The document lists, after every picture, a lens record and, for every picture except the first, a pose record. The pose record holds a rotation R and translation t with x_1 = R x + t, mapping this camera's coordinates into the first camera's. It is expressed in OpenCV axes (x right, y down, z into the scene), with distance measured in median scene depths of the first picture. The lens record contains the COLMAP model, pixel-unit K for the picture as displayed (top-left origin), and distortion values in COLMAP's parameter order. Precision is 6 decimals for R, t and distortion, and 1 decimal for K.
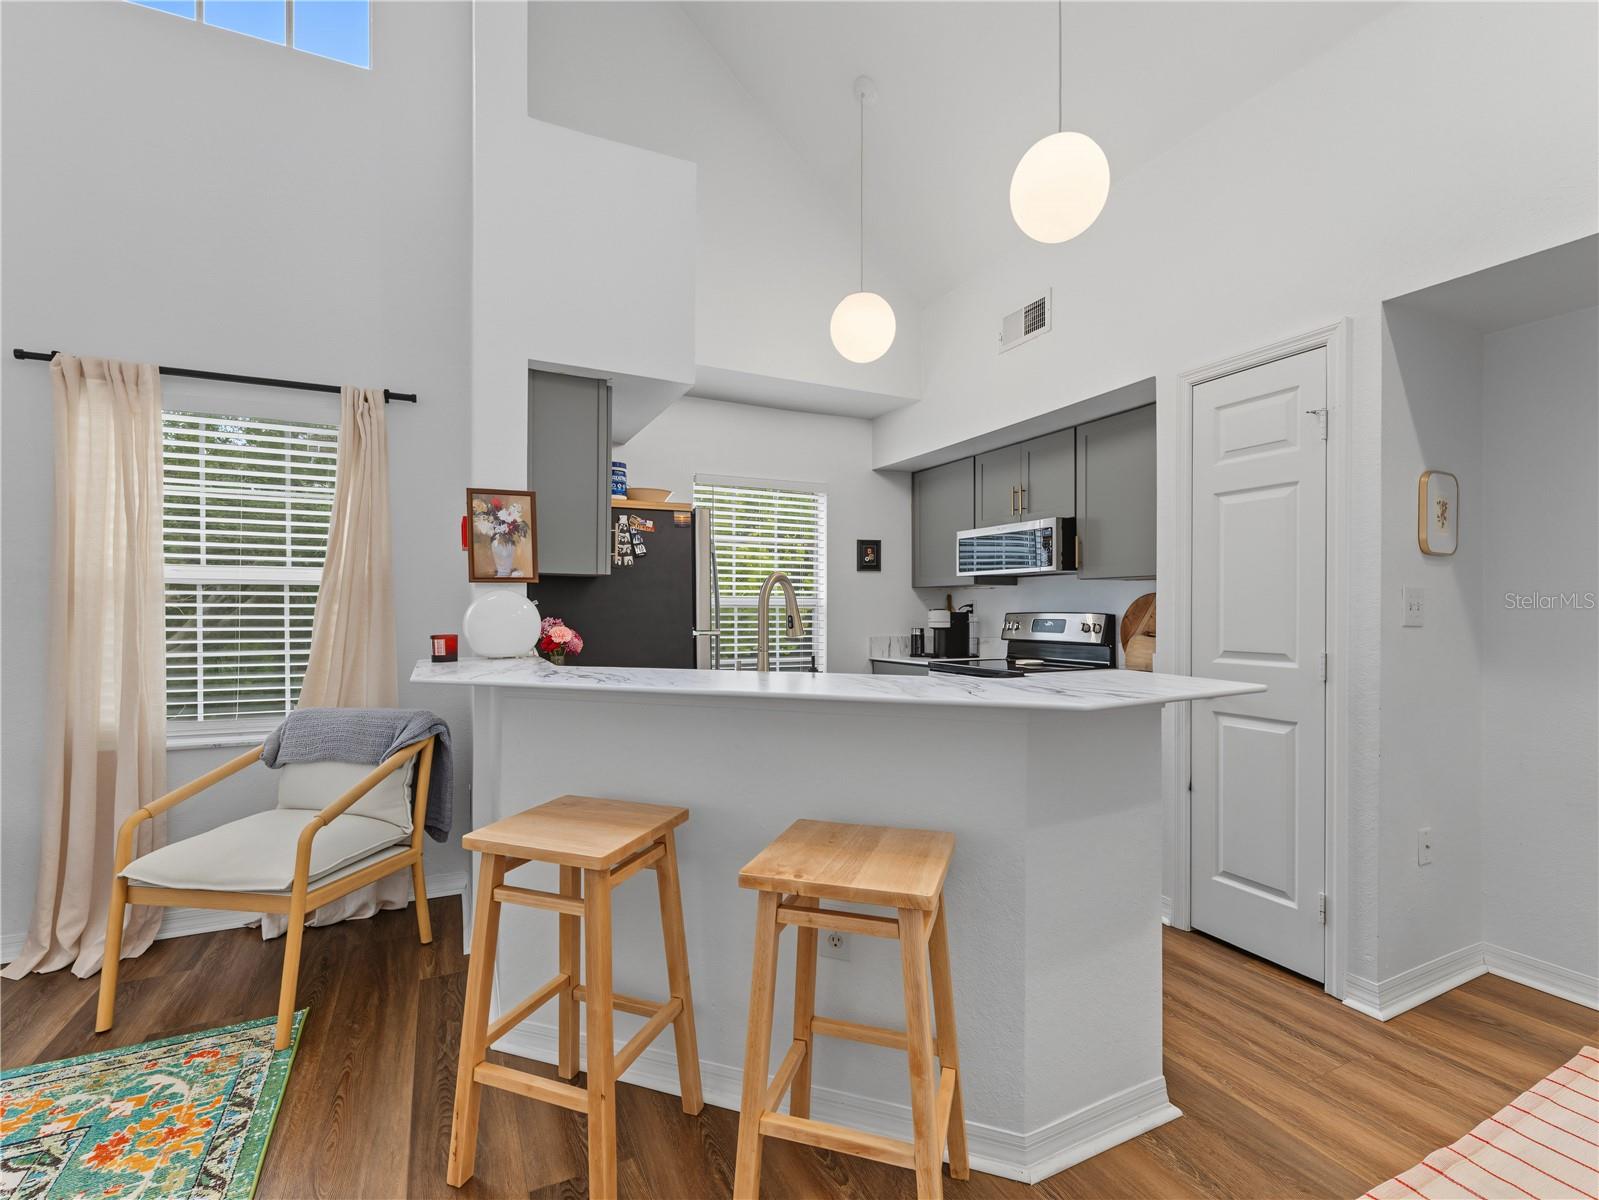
lens RADIAL K [[725.8, 0, 799.2], [0, 725.8, 612.6], [0, 0, 1]] dist [-0.001202, 0.000722]
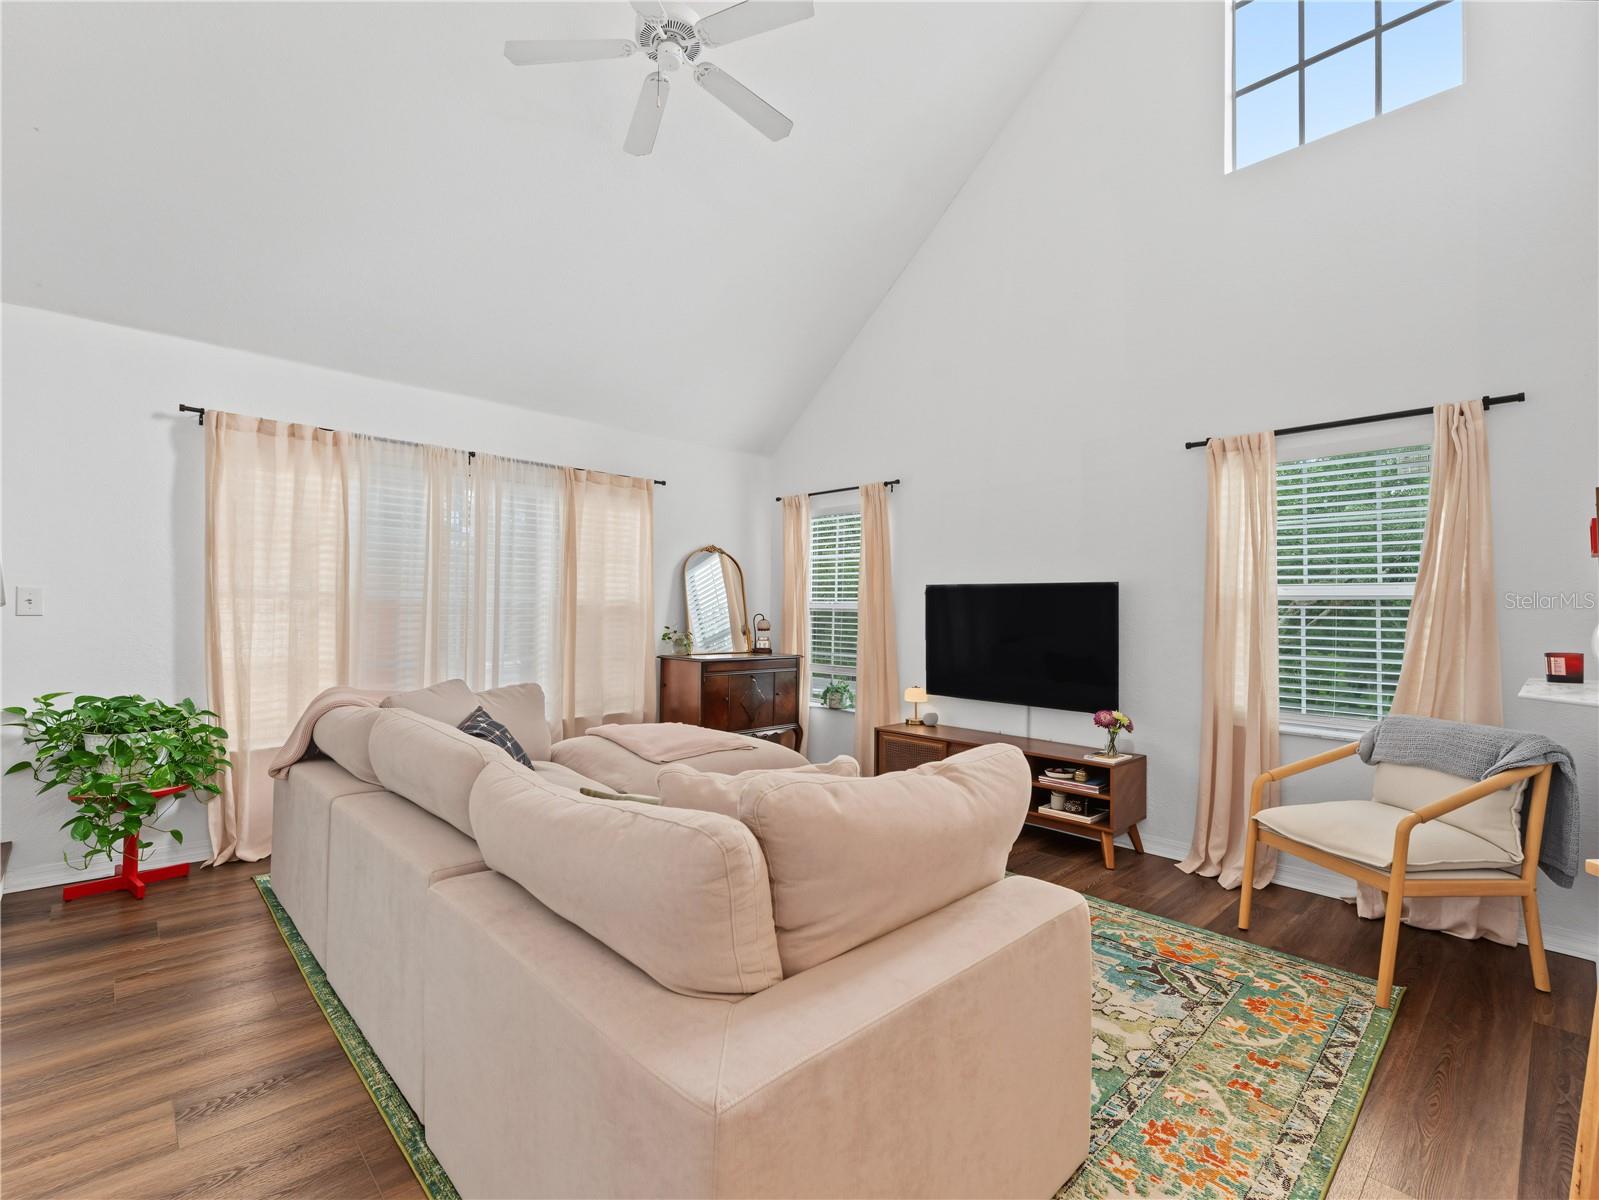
lens RADIAL K [[732.9, 0, 797.9], [0, 732.9, 595.3], [0, 0, 1]] dist [0.001999, -0.001206]
pose [[0.297586, -0.019283, -0.954500, 0.099308], [-0.017578, 0.999516, -0.025672, -0.001021], [0.954533, 0.024418, 0.297103, -0.184116]]
